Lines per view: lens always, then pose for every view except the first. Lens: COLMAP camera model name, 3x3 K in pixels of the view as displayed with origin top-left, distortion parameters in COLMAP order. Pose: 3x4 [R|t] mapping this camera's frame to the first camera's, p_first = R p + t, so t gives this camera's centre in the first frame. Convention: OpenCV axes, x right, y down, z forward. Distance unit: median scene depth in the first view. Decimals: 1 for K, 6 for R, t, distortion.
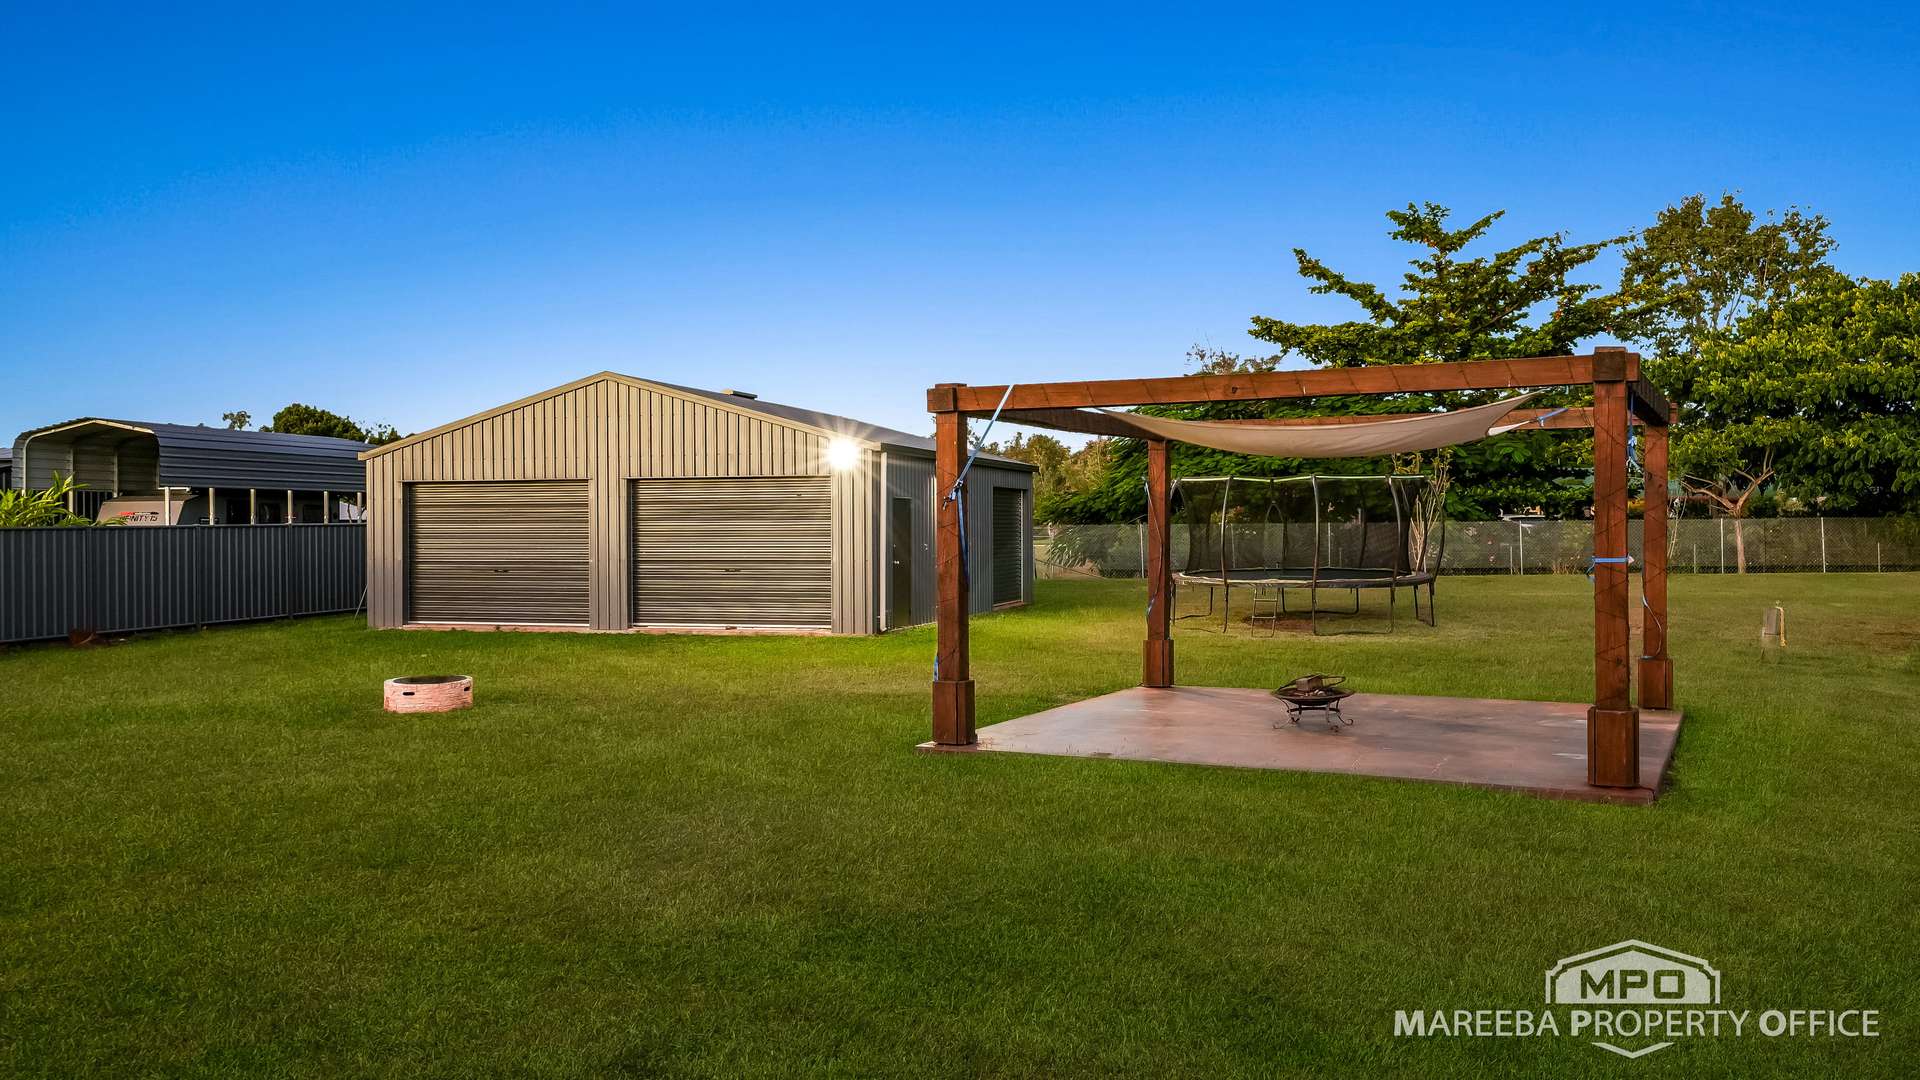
lens RADIAL K [[1923.9, 0, 960.0], [0, 1923.9, 540.0], [0, 0, 1]] dist [-0.006020, 0.020843]
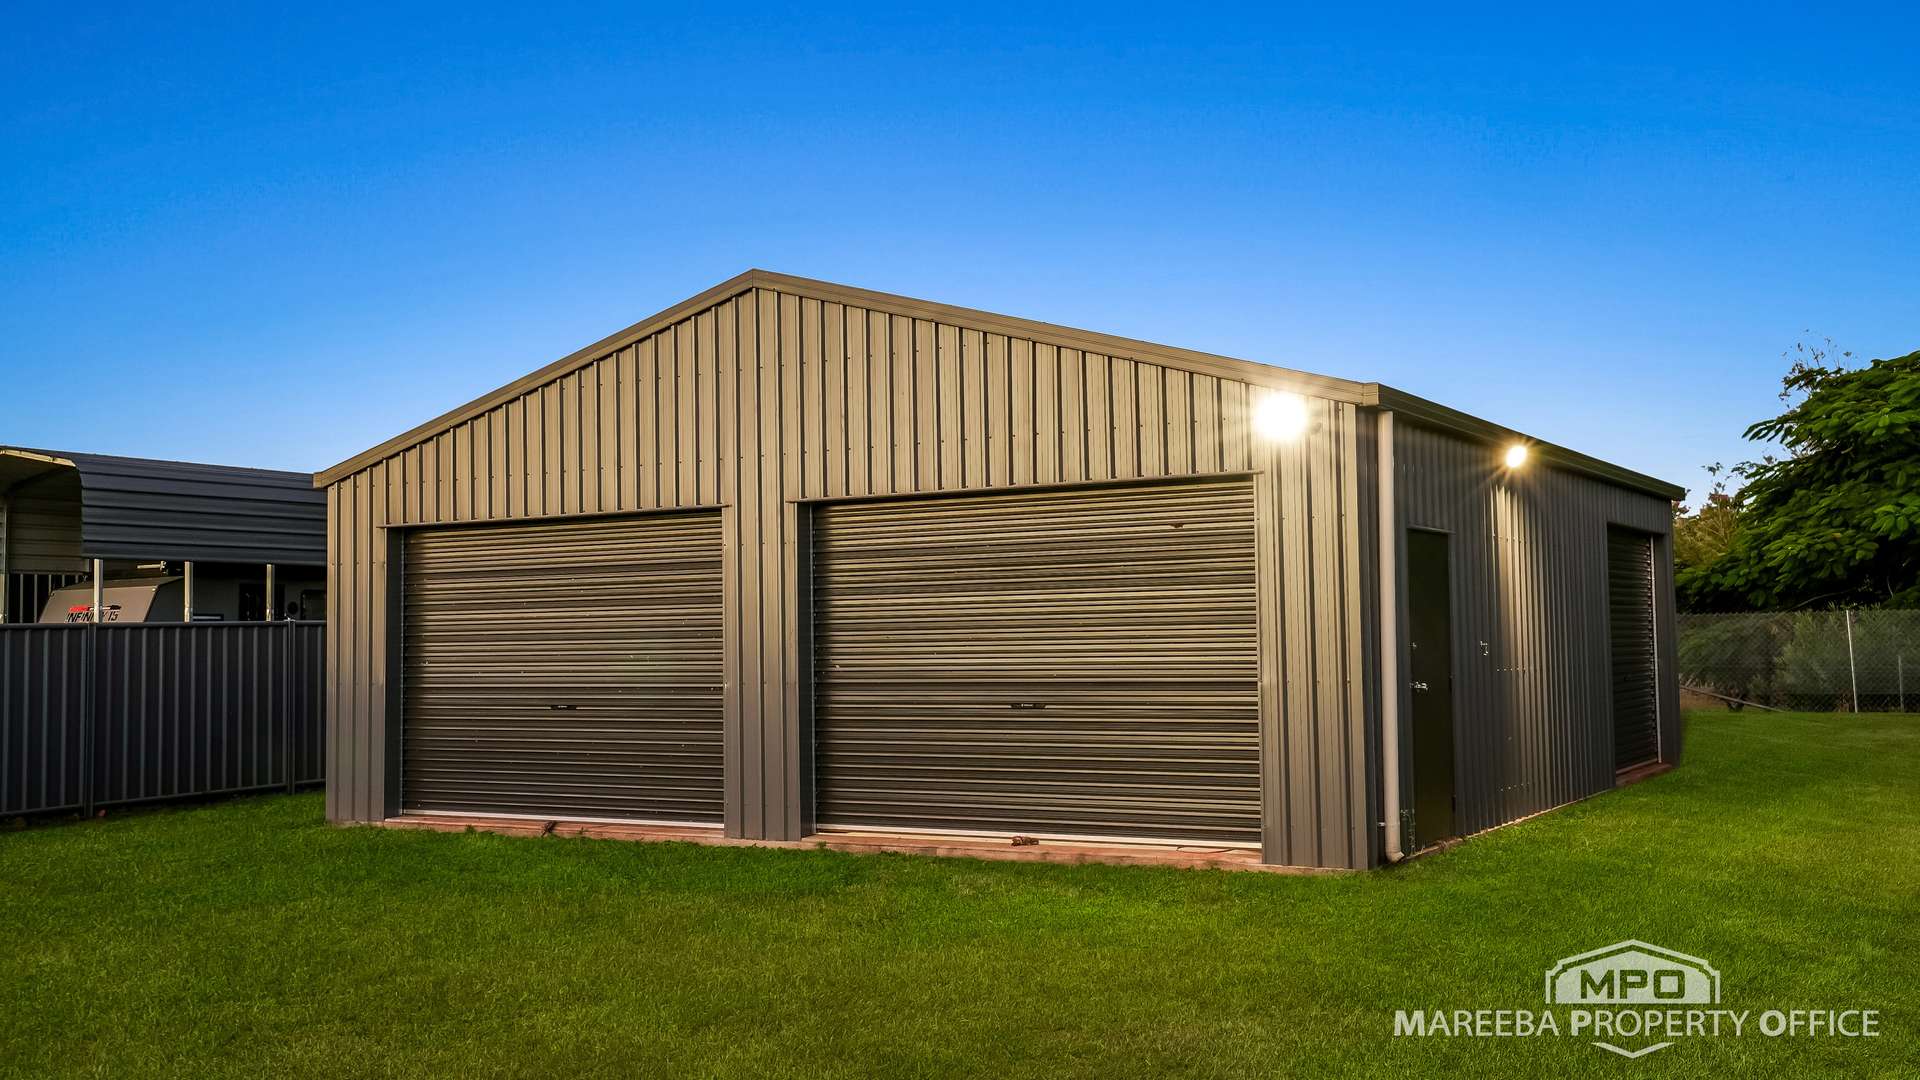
lens RADIAL K [[2068.0, 0, 960.0], [0, 2068.0, 540.0], [0, 0, 1]] dist [0.081157, -0.005730]
pose [[0.976522, -0.020259, -0.214462, -0.032502], [0.008385, 0.998388, -0.056133, 0.004582], [0.215254, 0.053017, 0.975118, 0.532679]]
